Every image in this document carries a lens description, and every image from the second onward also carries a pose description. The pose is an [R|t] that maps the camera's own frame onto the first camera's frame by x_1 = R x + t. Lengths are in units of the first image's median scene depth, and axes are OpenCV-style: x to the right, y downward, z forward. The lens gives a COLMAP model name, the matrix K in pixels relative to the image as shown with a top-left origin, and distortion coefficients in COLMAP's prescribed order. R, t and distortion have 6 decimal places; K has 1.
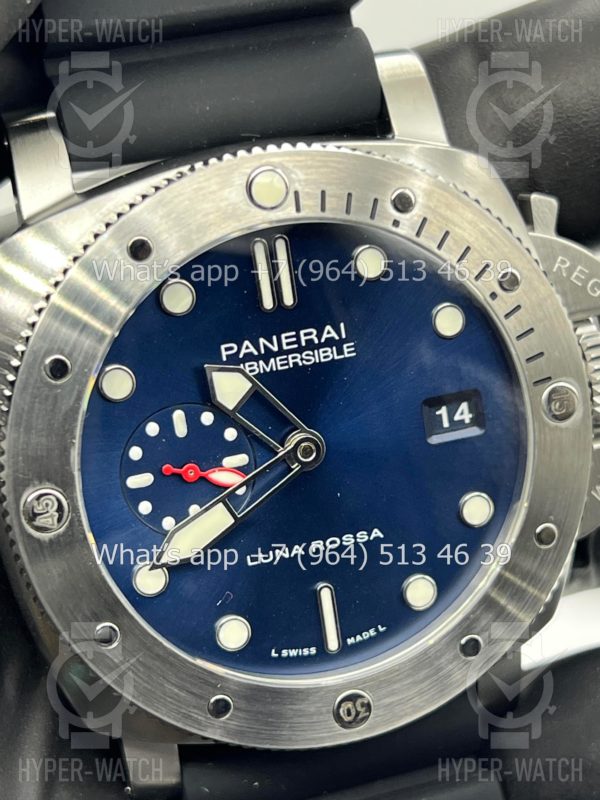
lens RADIAL K [[1864.3, 0, 300.0], [0, 1864.3, 400.0], [0, 0, 1]] dist [0.150842, 0.091722]
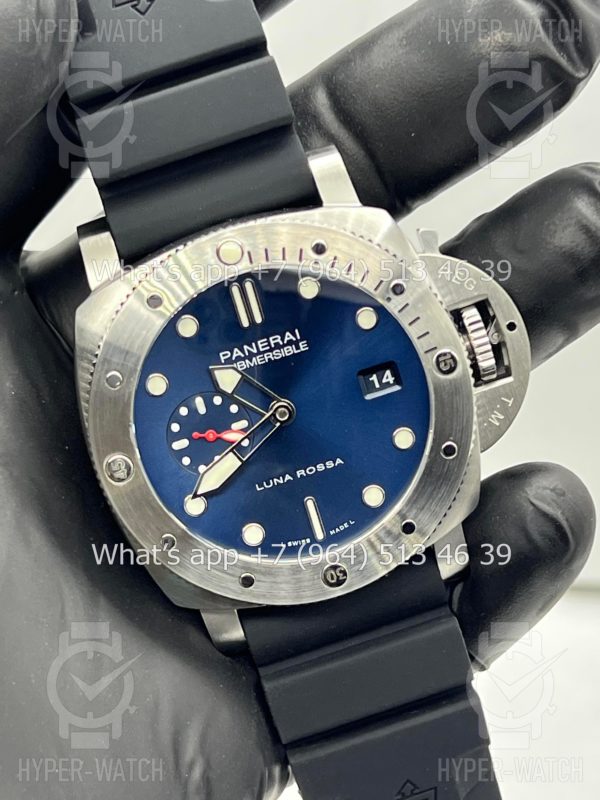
lens RADIAL K [[1807.7, 0, 300.0], [0, 1807.7, 400.0], [0, 0, 1]] dist [0.176447, 0.071817]
pose [[0.973797, -0.119287, -0.193625, 0.312771], [0.118744, 0.992820, -0.014454, 0.039746], [0.193959, -0.008916, 0.980969, -0.485696]]
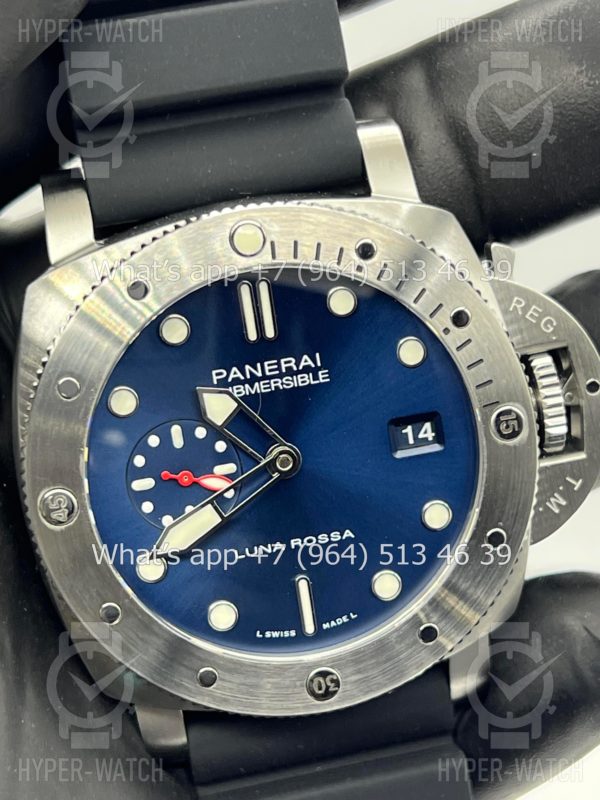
lens RADIAL K [[1864.3, 0, 300.0], [0, 1864.3, 400.0], [0, 0, 1]] dist [0.150842, 0.091722]
pose [[0.992638, 0.013159, -0.120400, 0.153740], [-0.014837, 0.999805, -0.013050, 0.003672], [0.120205, 0.014740, 0.992640, -0.164191]]
